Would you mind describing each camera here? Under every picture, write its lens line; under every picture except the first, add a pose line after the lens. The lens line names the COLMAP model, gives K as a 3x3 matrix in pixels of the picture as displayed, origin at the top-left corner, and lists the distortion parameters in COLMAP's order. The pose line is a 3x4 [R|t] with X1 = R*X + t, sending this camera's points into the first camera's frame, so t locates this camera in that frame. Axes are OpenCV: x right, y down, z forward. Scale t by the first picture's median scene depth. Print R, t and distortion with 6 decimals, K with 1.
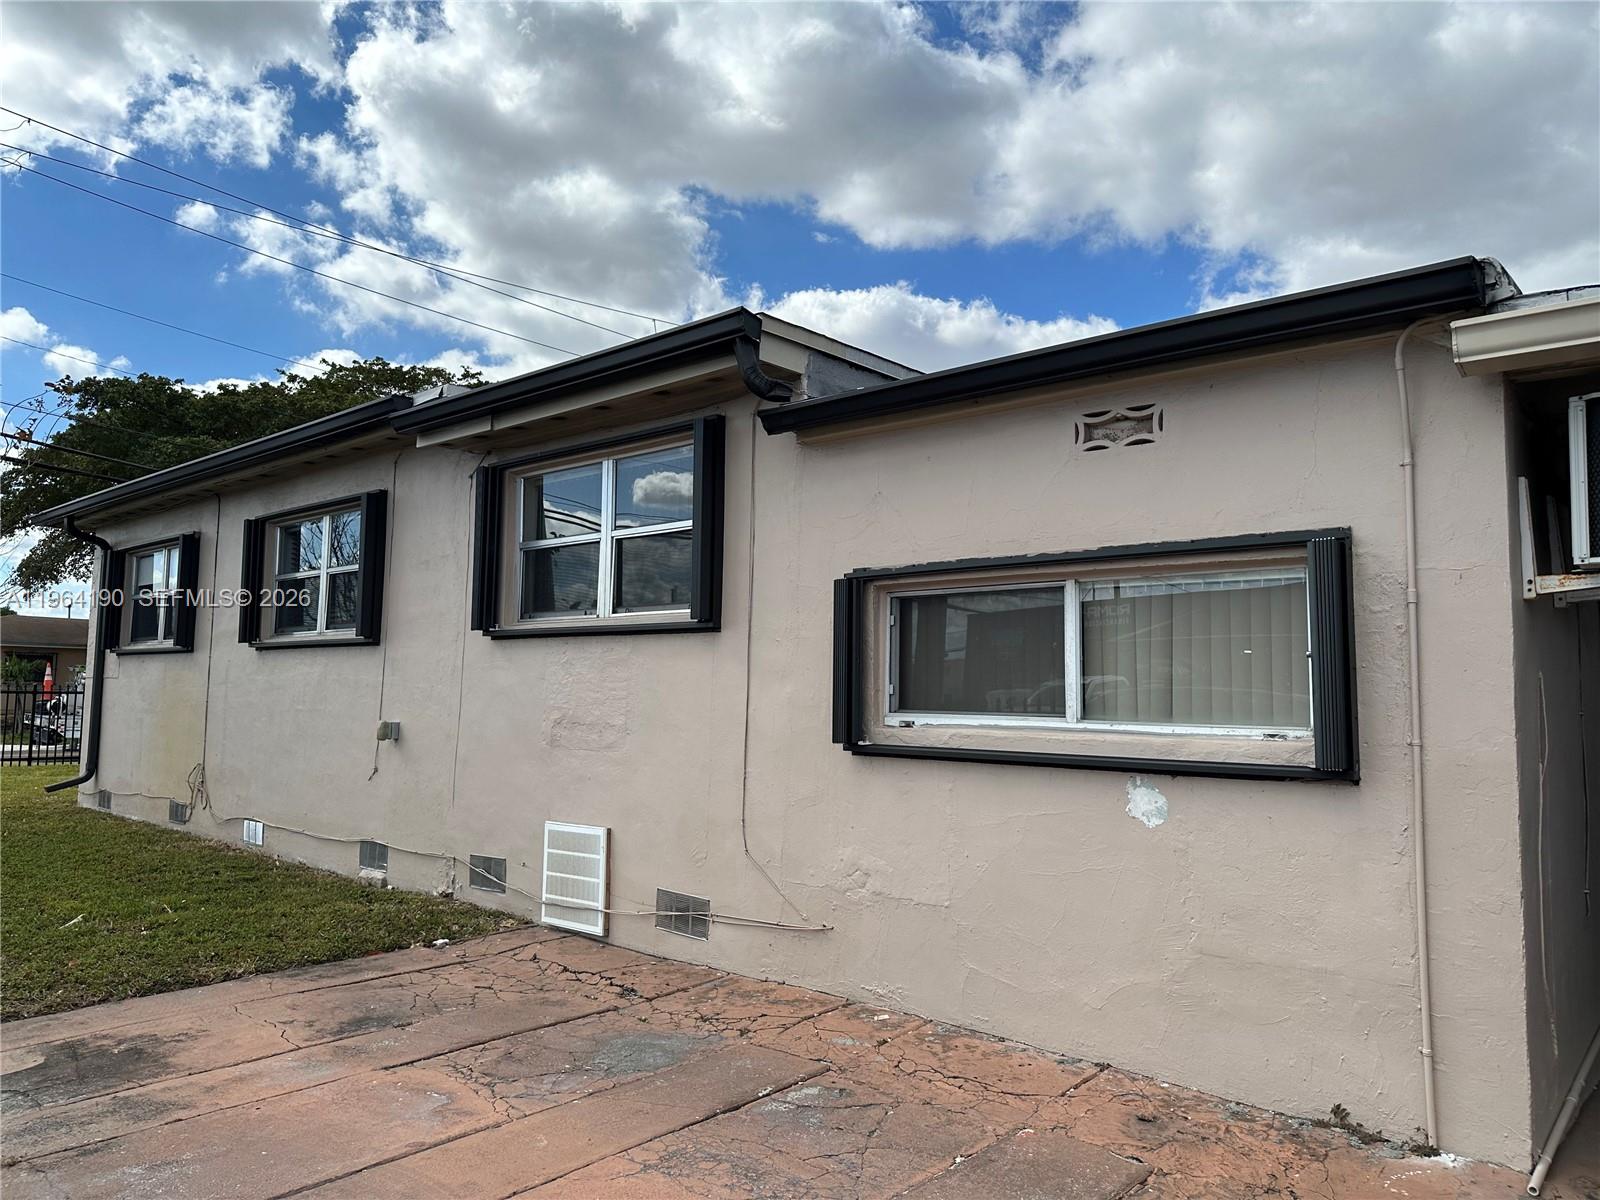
lens RADIAL K [[1077.8, 0, 757.3], [0, 1077.8, 598.8], [0, 0, 1]] dist [0.038797, -0.038850]
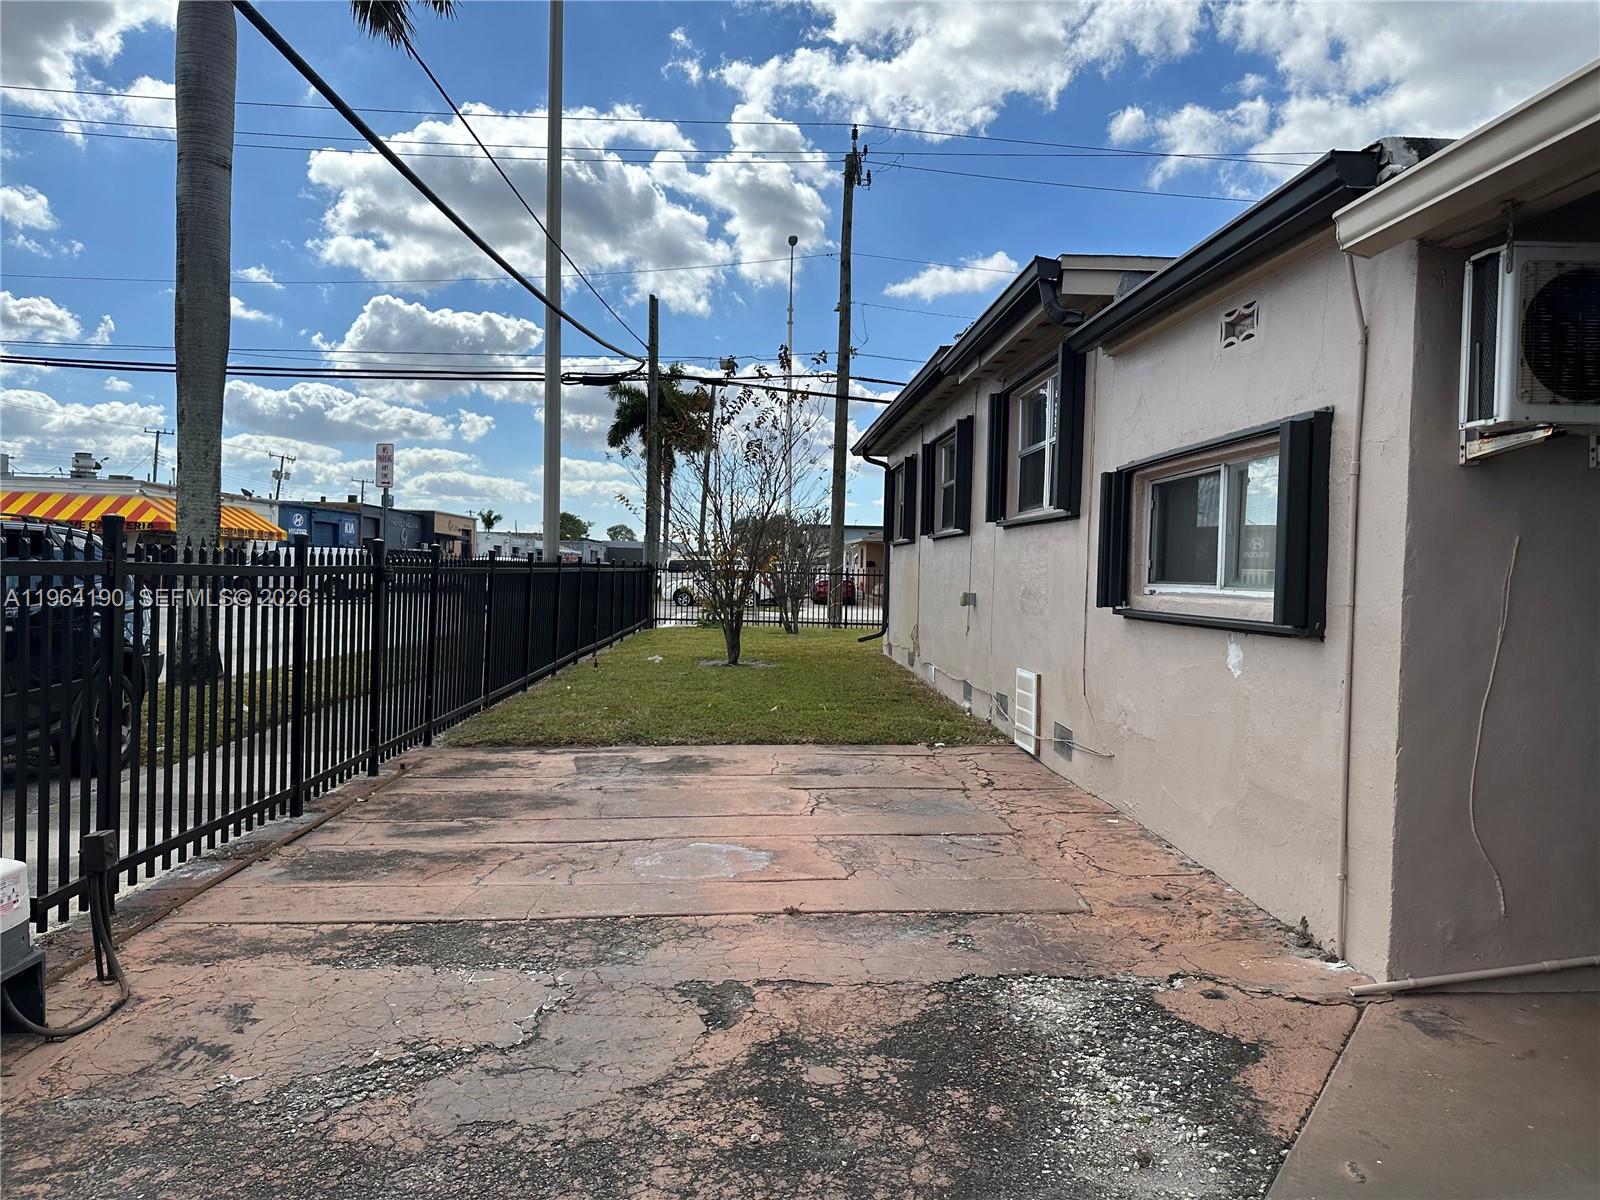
lens RADIAL K [[1101.3, 0, 827.6], [0, 1101.3, 616.1], [0, 0, 1]] dist [0.107467, -0.171828]
pose [[0.706677, 0.031616, -0.706830, 0.616009], [0.049304, 0.994372, 0.093770, 0.007708], [0.705817, -0.101114, 0.701141, -0.094174]]
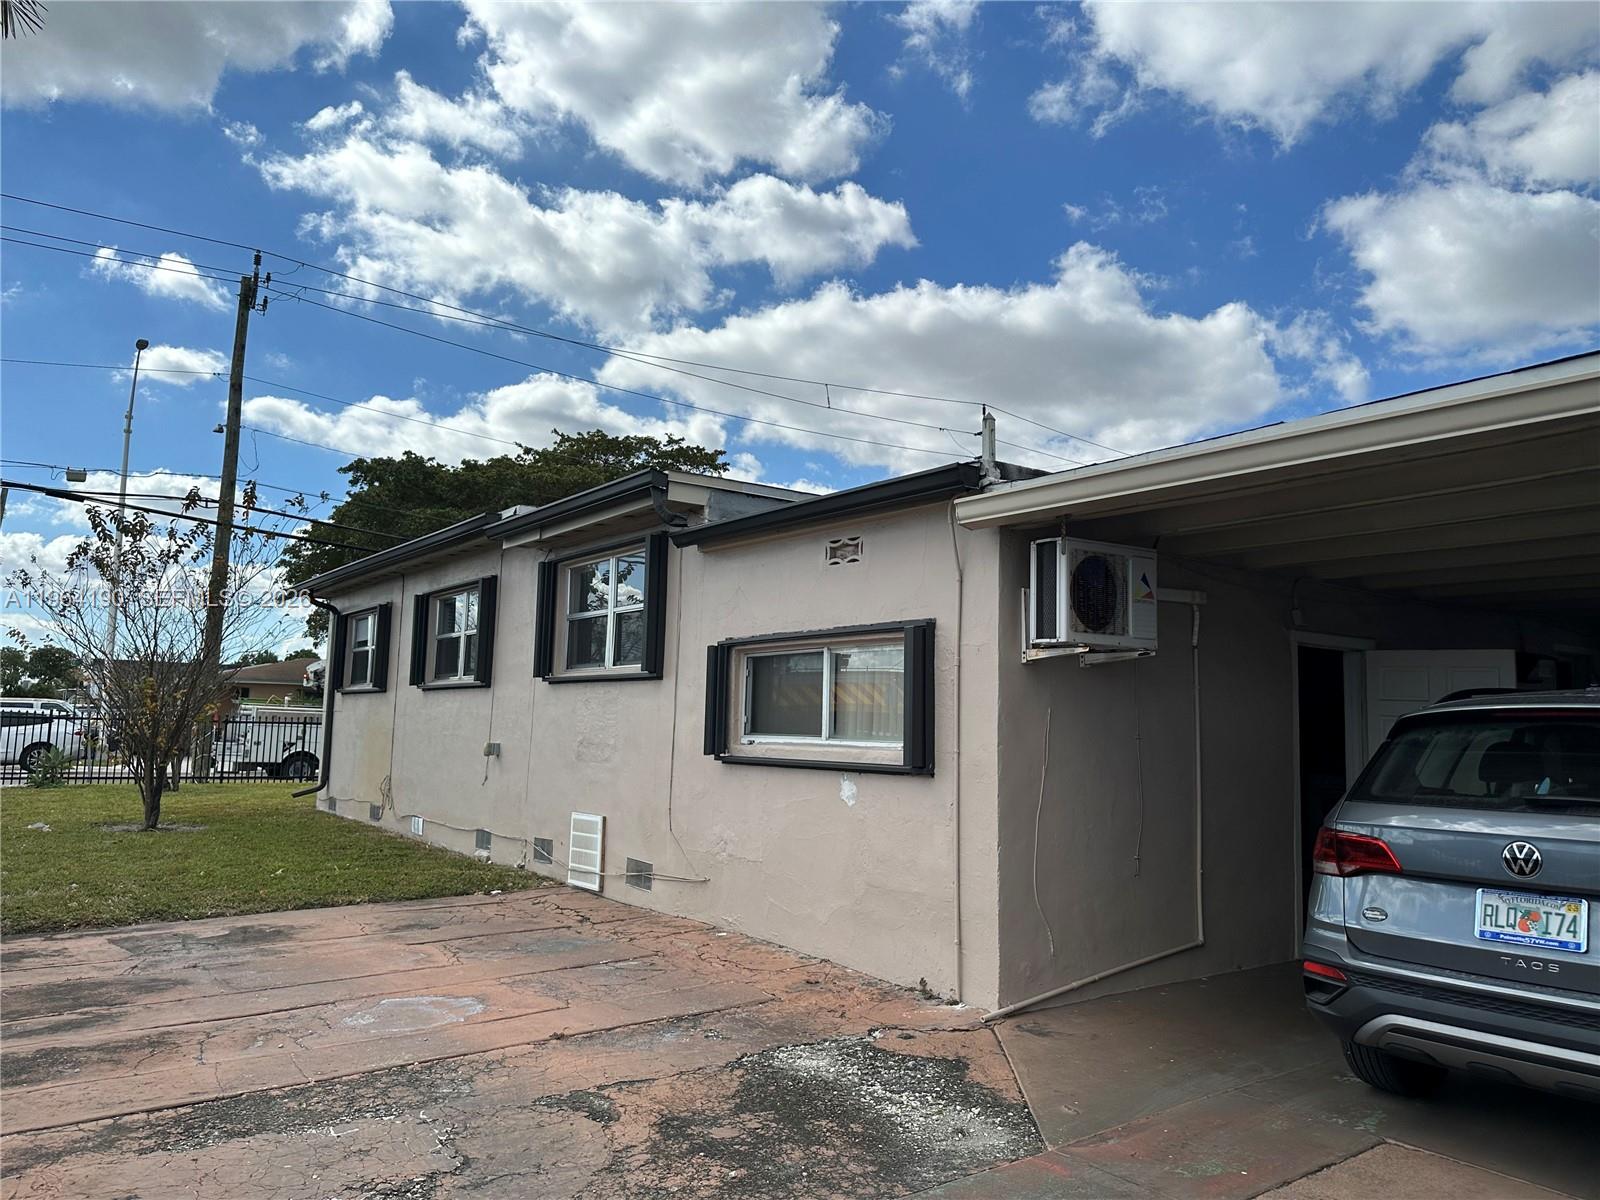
lens RADIAL K [[1119.7, 0, 807.9], [0, 1119.7, 599.7], [0, 0, 1]] dist [0.110213, -0.147877]
pose [[0.978895, -0.014146, -0.203874, 0.440003], [0.007973, 0.999485, -0.031069, -0.027398], [0.204209, 0.028787, 0.978504, -0.424531]]
